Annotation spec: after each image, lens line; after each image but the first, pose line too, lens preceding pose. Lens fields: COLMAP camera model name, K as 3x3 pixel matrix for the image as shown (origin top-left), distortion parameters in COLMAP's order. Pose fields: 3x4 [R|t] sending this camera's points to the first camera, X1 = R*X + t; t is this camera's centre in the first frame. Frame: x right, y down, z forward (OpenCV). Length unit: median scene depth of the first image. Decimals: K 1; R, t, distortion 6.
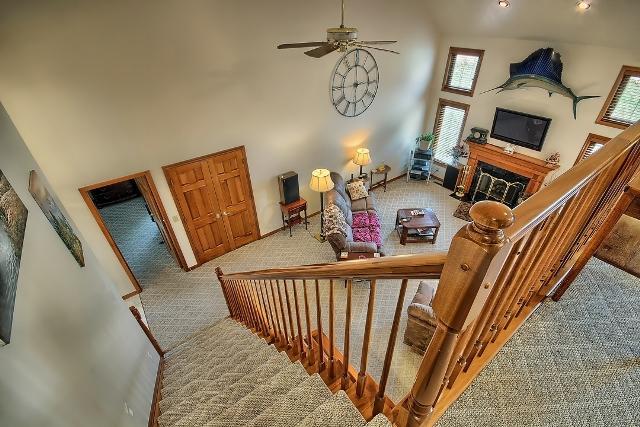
lens RADIAL K [[296.3, 0, 324.4], [0, 296.3, 216.0], [0, 0, 1]] dist [-0.002002, -0.001038]
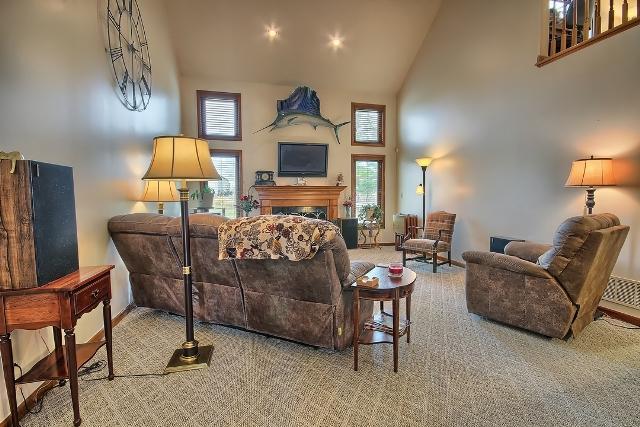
lens RADIAL K [[296.3, 0, 324.4], [0, 296.3, 216.0], [0, 0, 1]] dist [-0.002002, -0.001038]
pose [[0.388587, -0.043936, 0.920364, -0.233753], [0.537621, 0.822018, -0.187748, 0.082667], [-0.748307, 0.567764, 0.343047, 0.649871]]
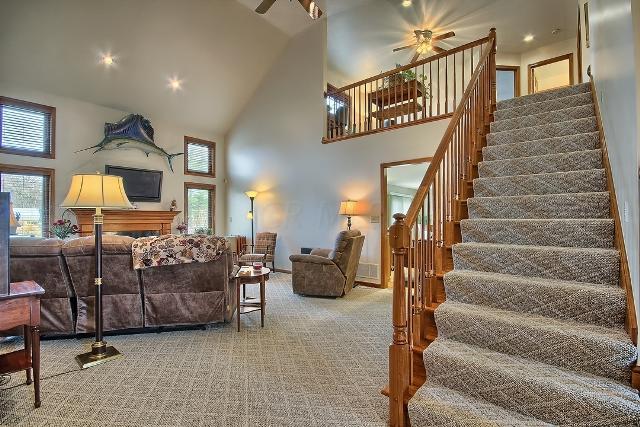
lens RADIAL K [[296.3, 0, 324.4], [0, 296.3, 216.0], [0, 0, 1]] dist [-0.002002, -0.001038]
pose [[-0.230000, 0.031861, 0.972669, -0.440434], [0.577608, 0.808857, 0.110088, 0.051317], [-0.783243, 0.587141, -0.204440, 0.698201]]
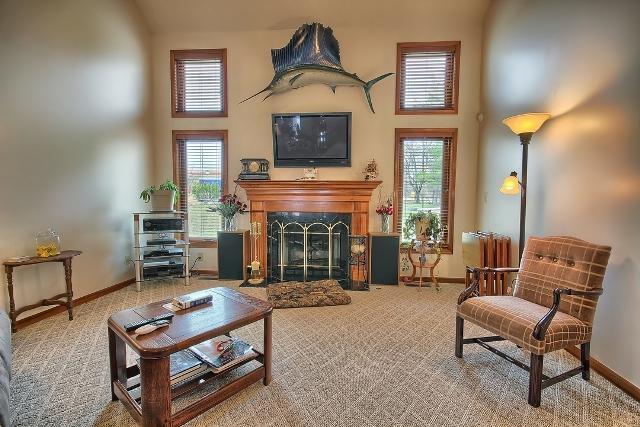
lens RADIAL K [[296.3, 0, 324.4], [0, 296.3, 216.0], [0, 0, 1]] dist [-0.002002, -0.001038]
pose [[0.666364, -0.023971, 0.745241, 0.171410], [0.419920, 0.837973, -0.348522, 0.074770], [-0.616137, 0.545184, 0.568462, 0.646815]]
